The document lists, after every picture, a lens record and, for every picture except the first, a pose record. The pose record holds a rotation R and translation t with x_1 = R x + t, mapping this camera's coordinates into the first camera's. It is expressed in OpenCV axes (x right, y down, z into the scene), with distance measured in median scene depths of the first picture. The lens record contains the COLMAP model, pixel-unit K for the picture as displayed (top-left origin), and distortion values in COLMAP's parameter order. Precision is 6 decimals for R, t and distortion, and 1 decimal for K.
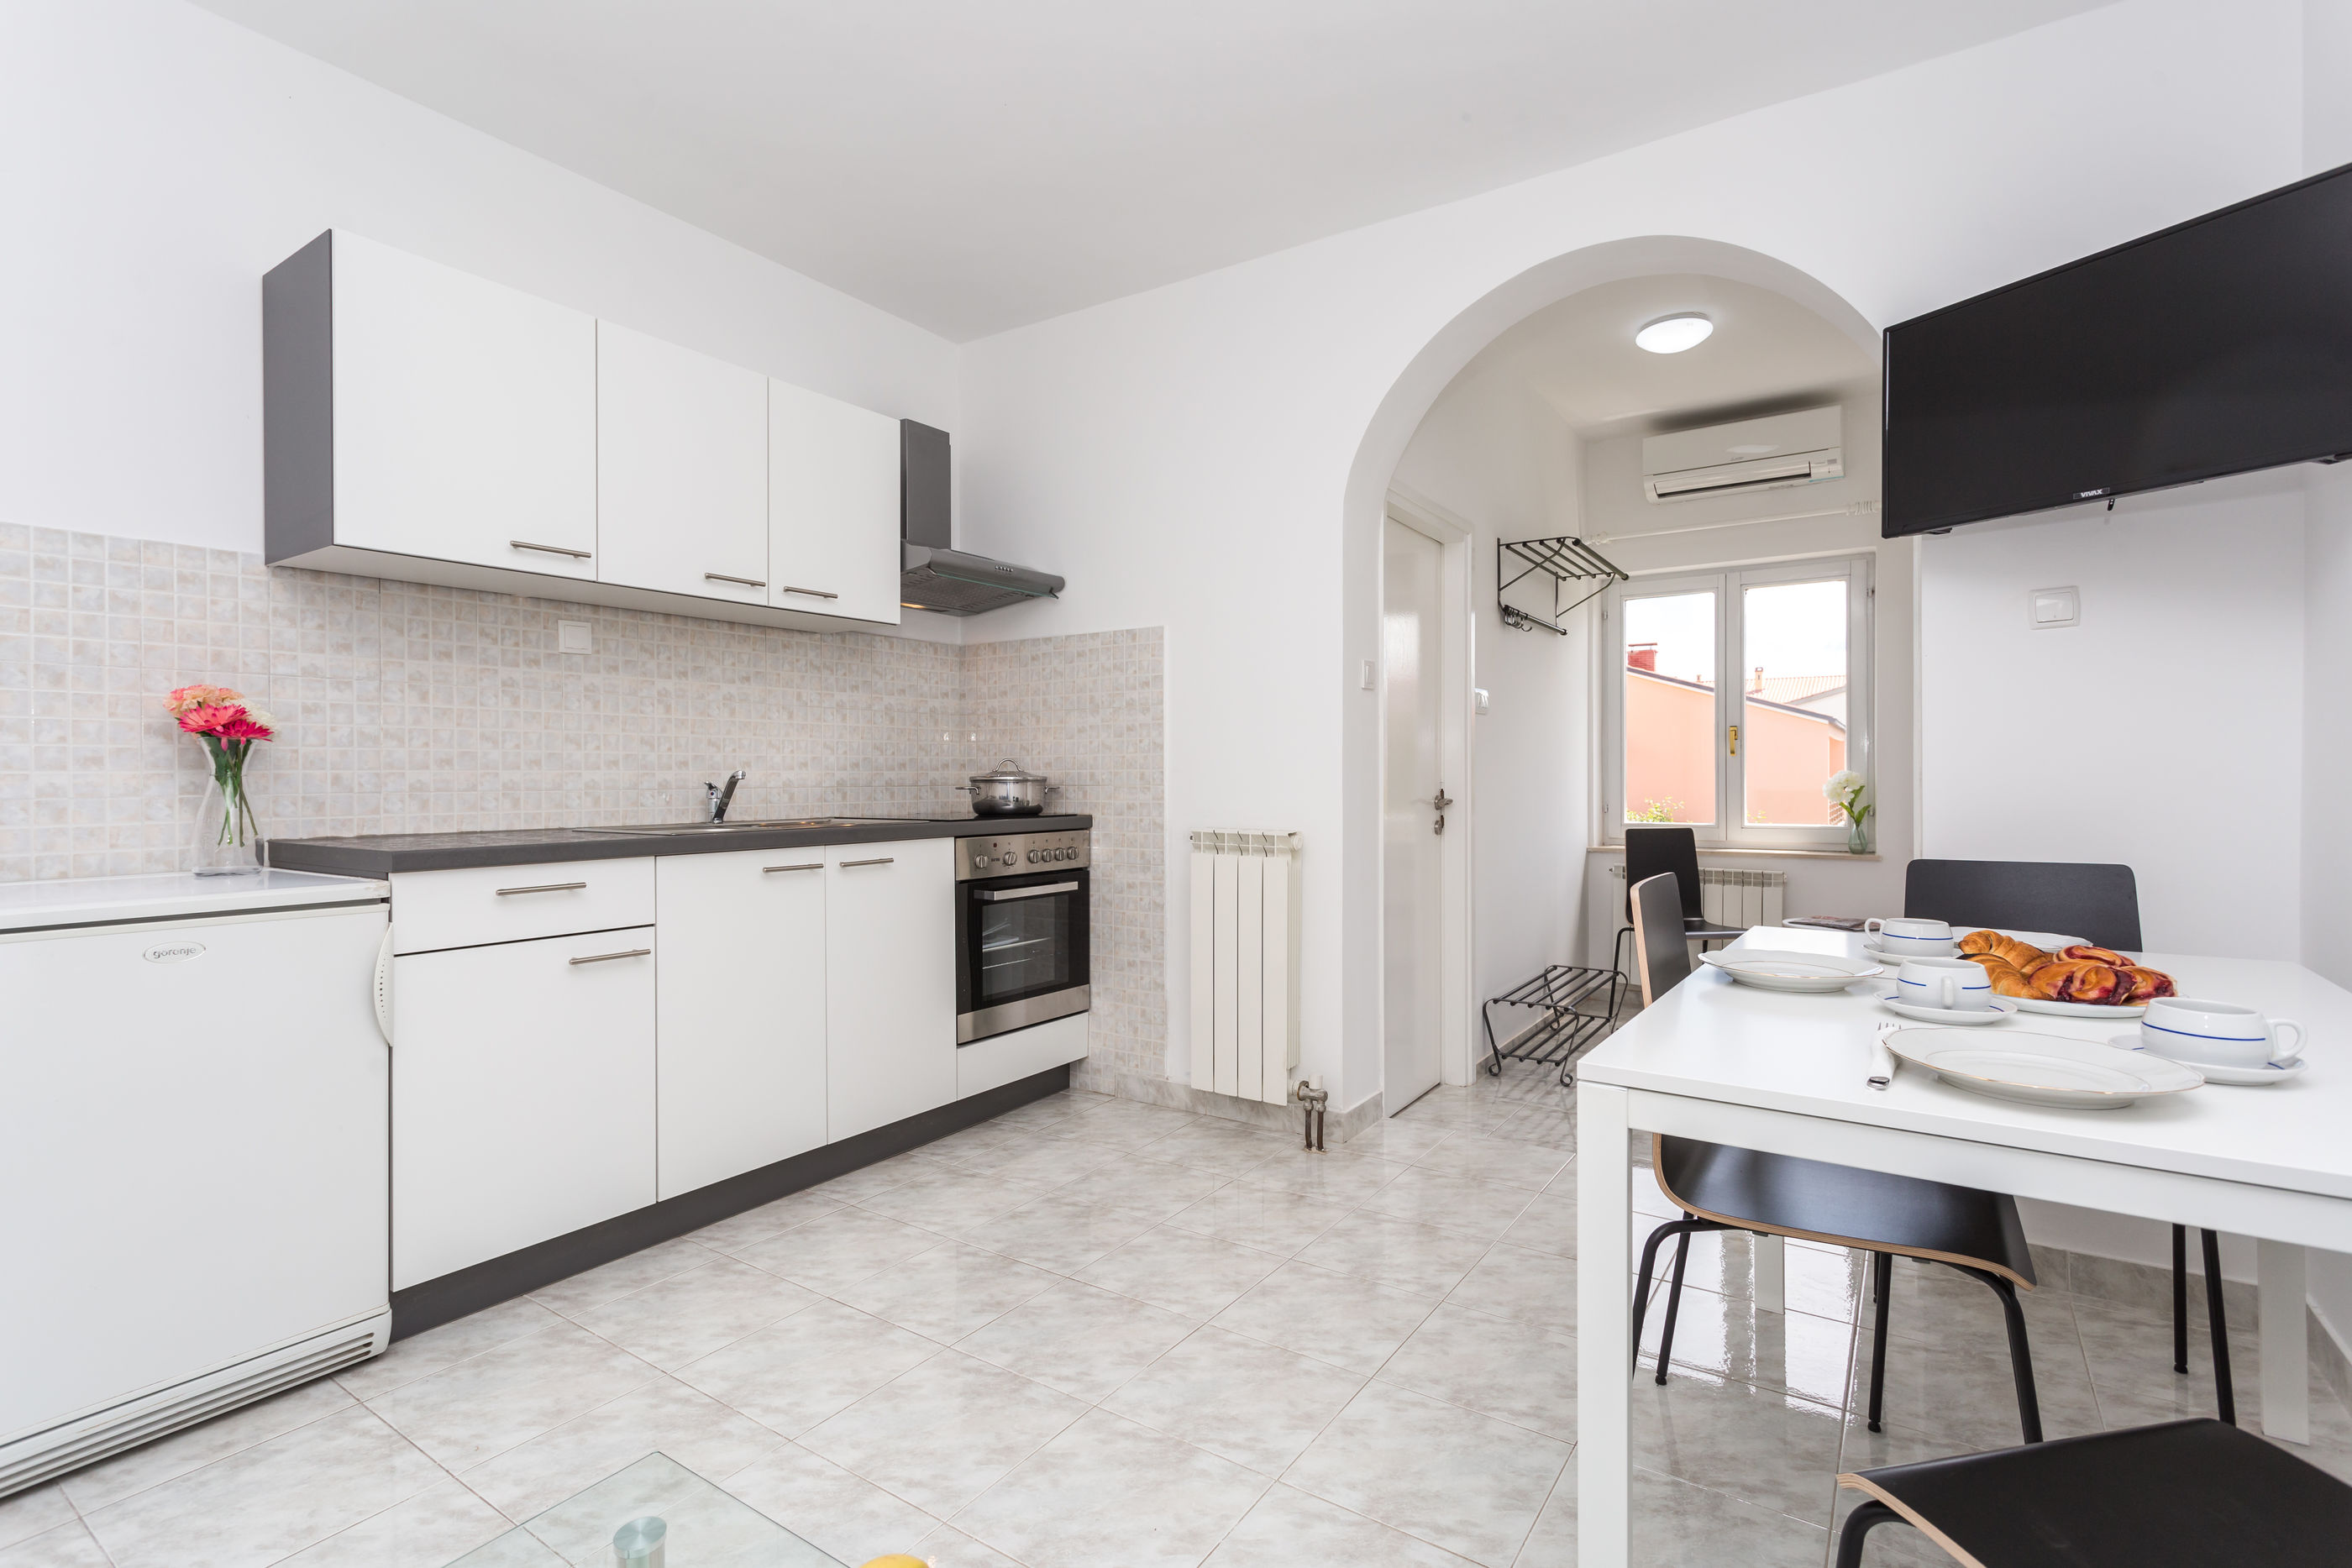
lens RADIAL K [[1107.3, 0, 1165.0], [0, 1107.3, 780.9], [0, 0, 1]] dist [-0.013528, 0.015027]
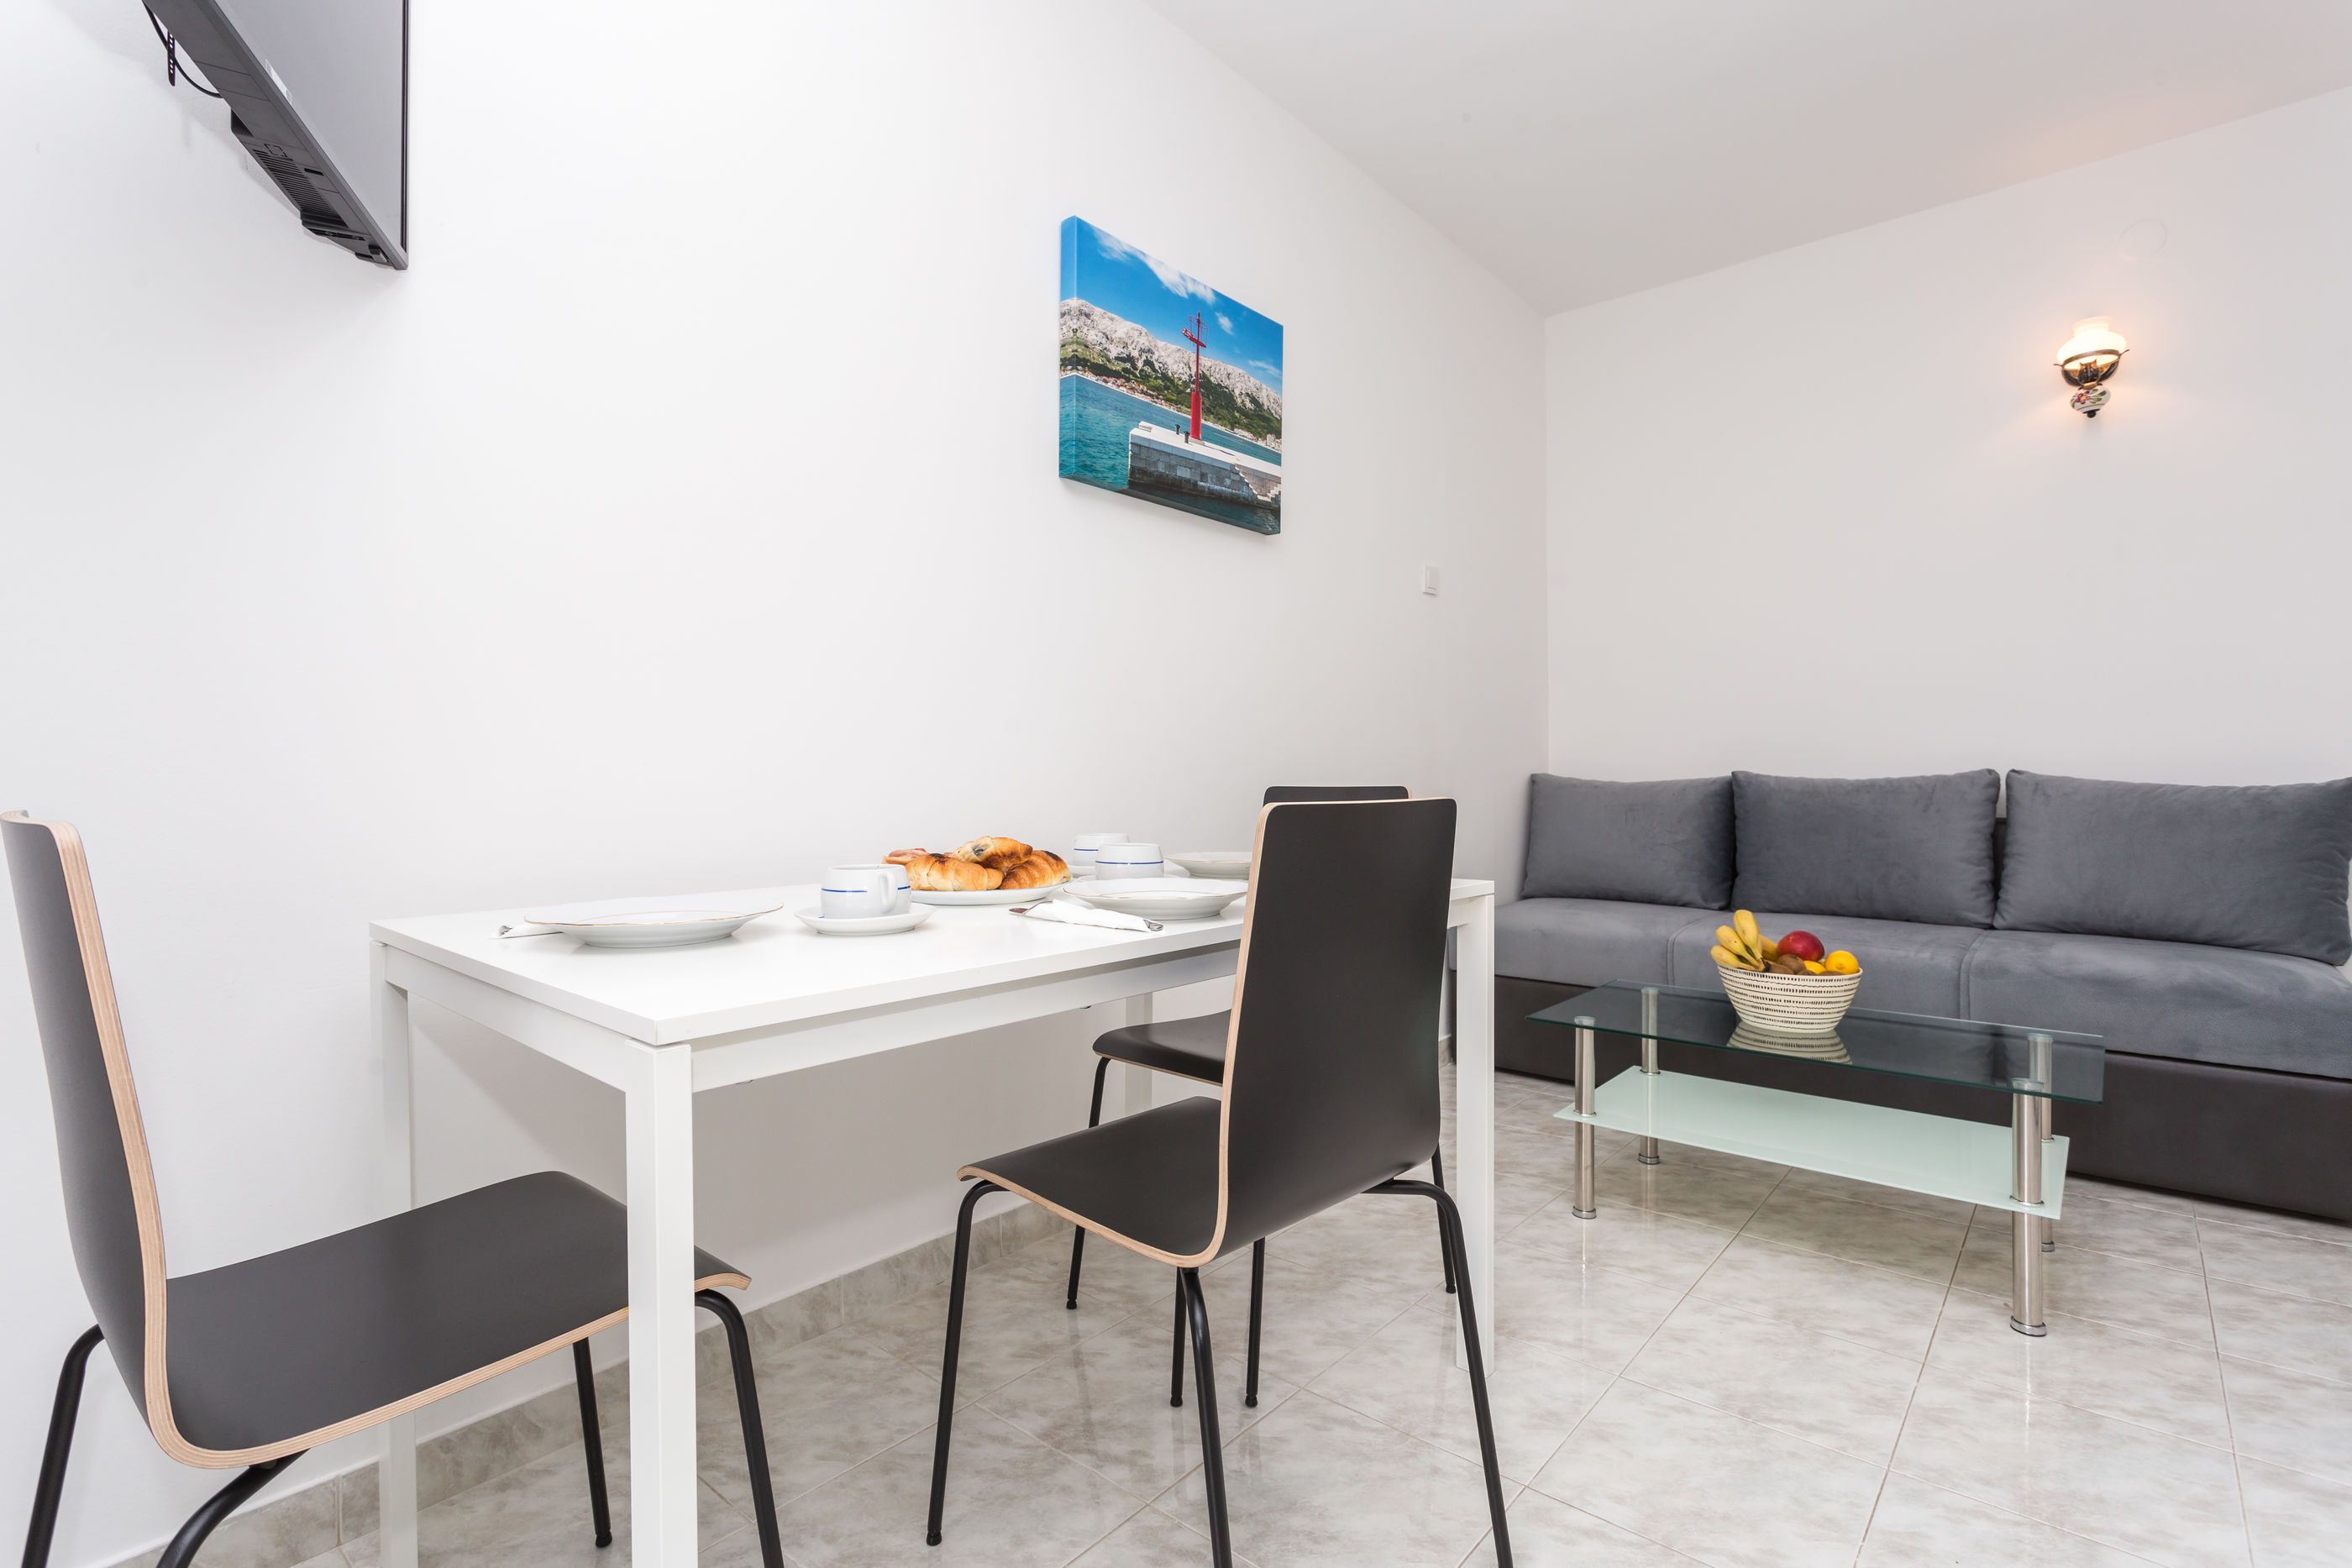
lens RADIAL K [[1101.2, 0, 1164.3], [0, 1101.2, 777.7], [0, 0, 1]] dist [-0.000183, 0.000577]
pose [[-0.993258, 0.008006, 0.115649, 0.229203], [0.008747, 0.999944, 0.005895, 0.037893], [-0.115596, 0.006867, -0.993273, 0.898618]]
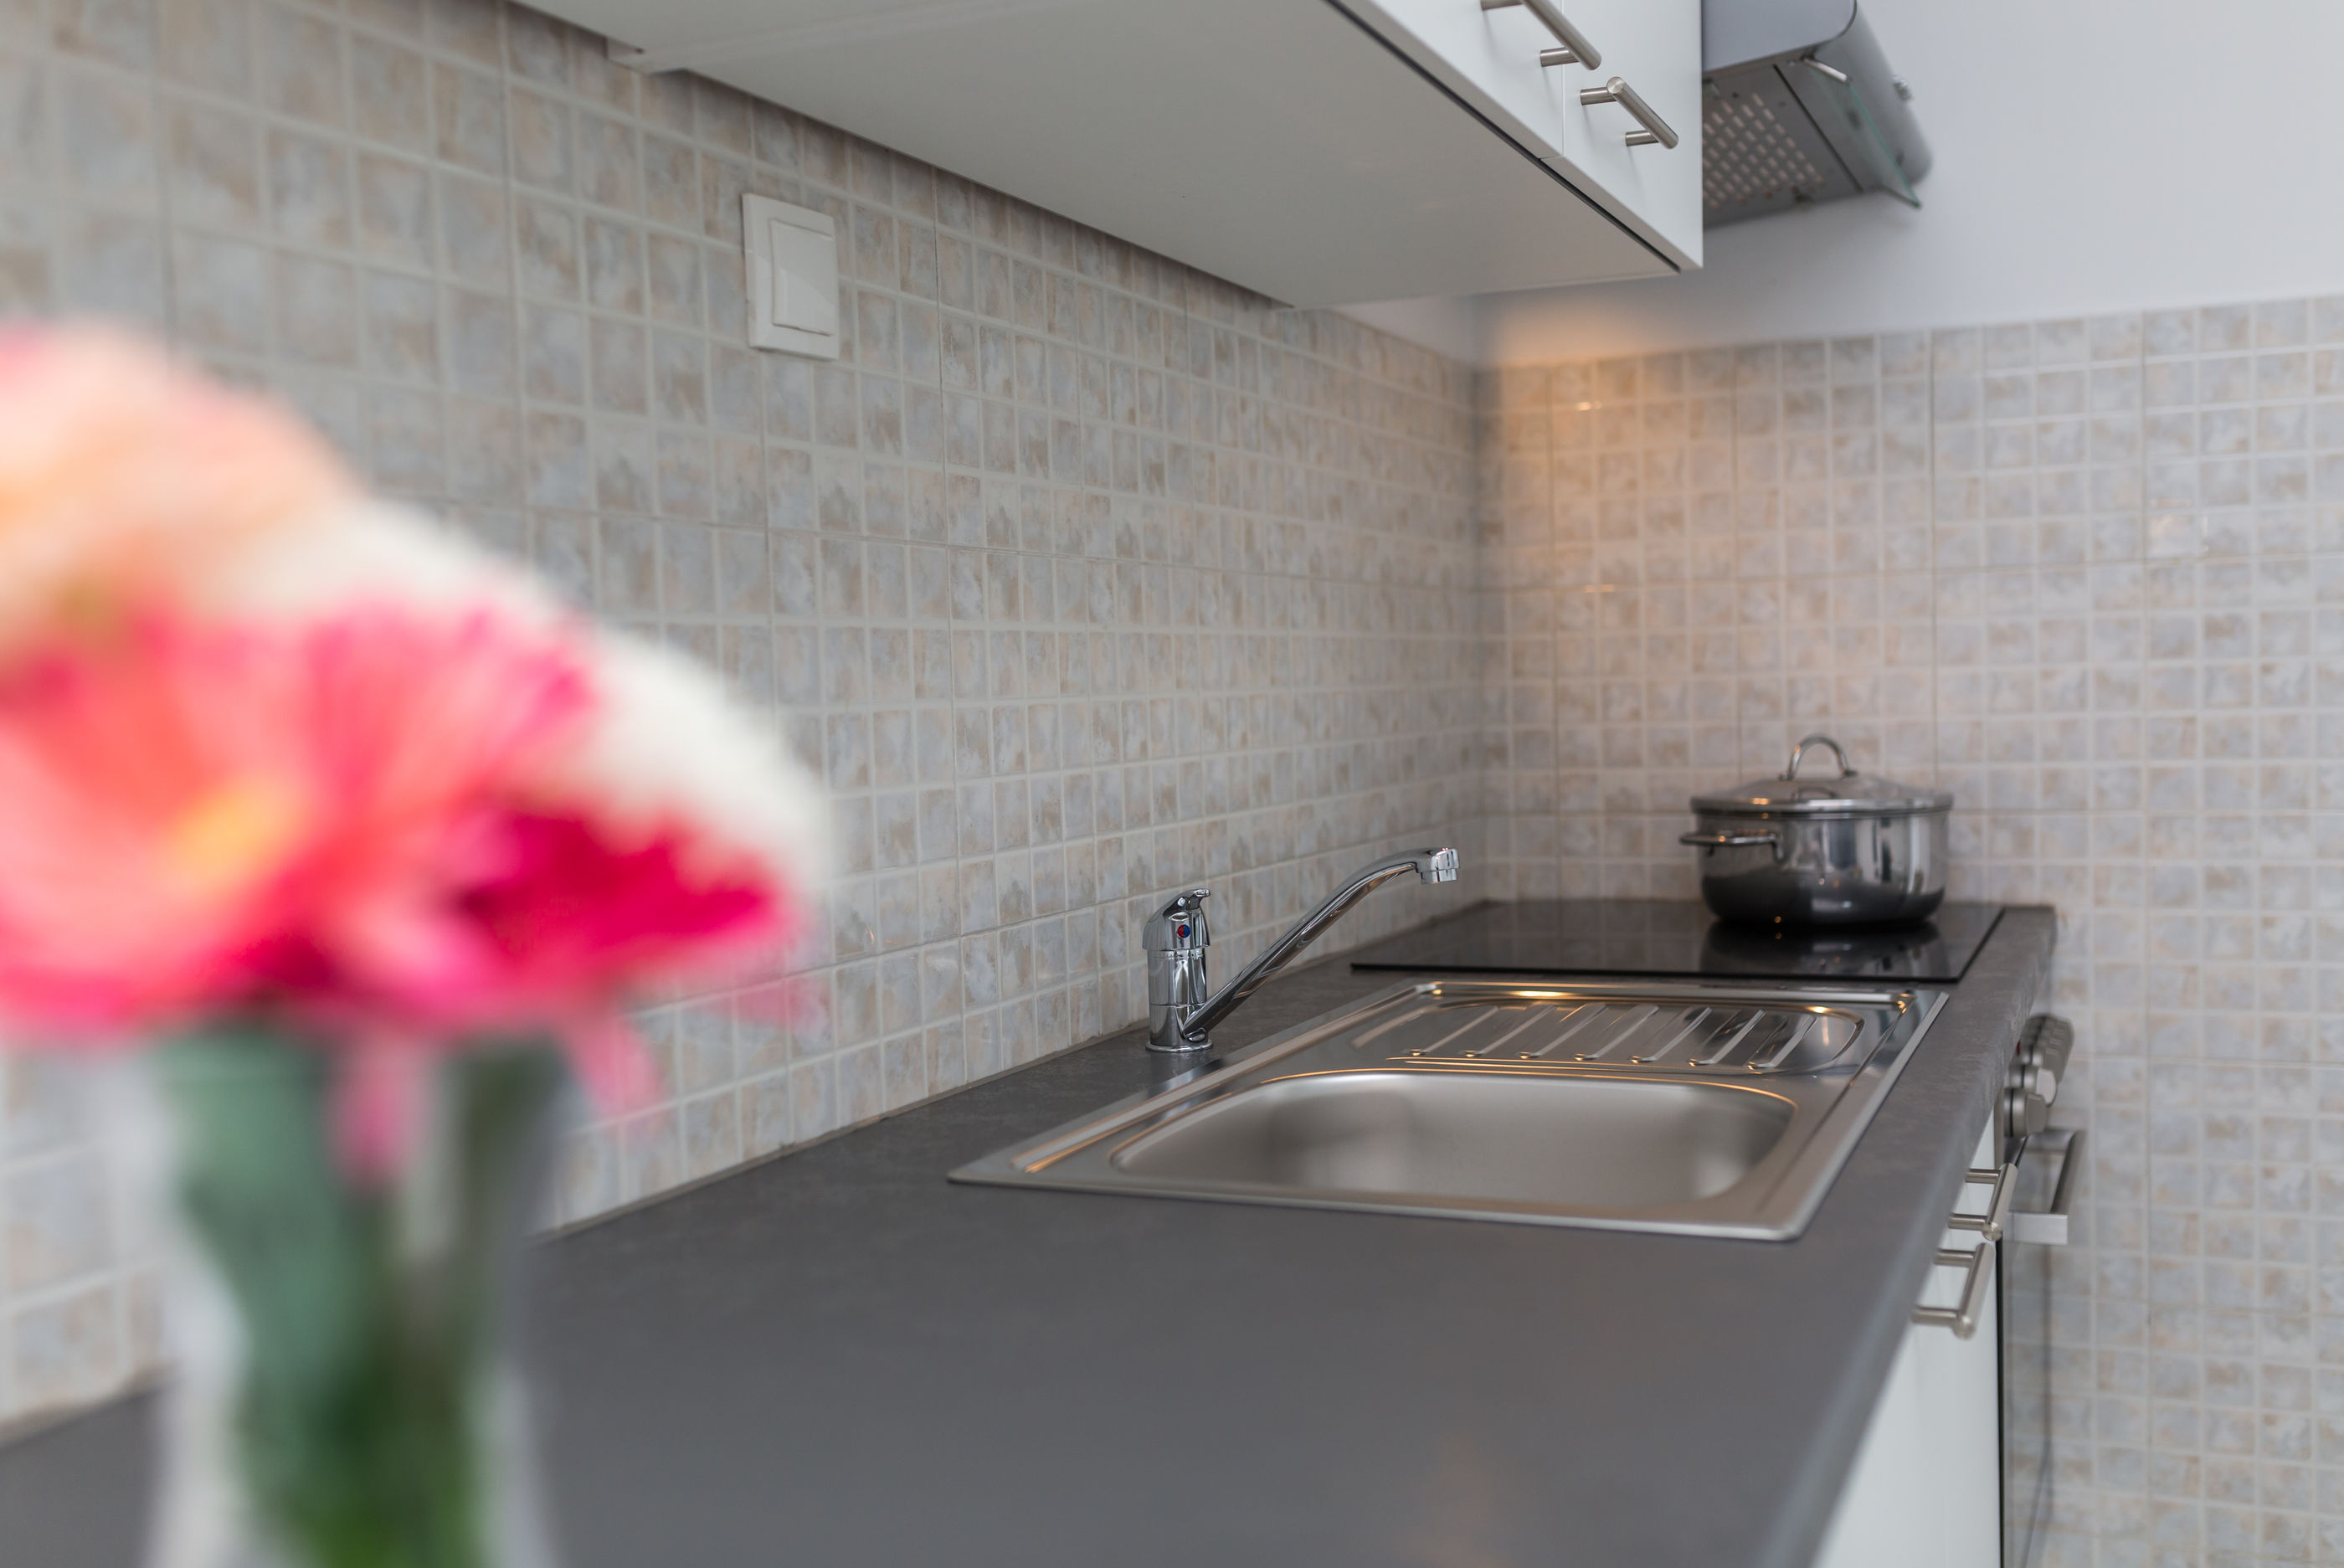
lens RADIAL K [[2227.0, 0, 1168.9], [0, 2227.0, 810.6], [0, 0, 1]] dist [-0.001294, 0.003795]
pose [[0.982835, -0.034726, 0.181191, -0.481040], [0.025554, 0.998283, 0.052713, -0.040506], [-0.182710, -0.047179, 0.982034, 0.482549]]
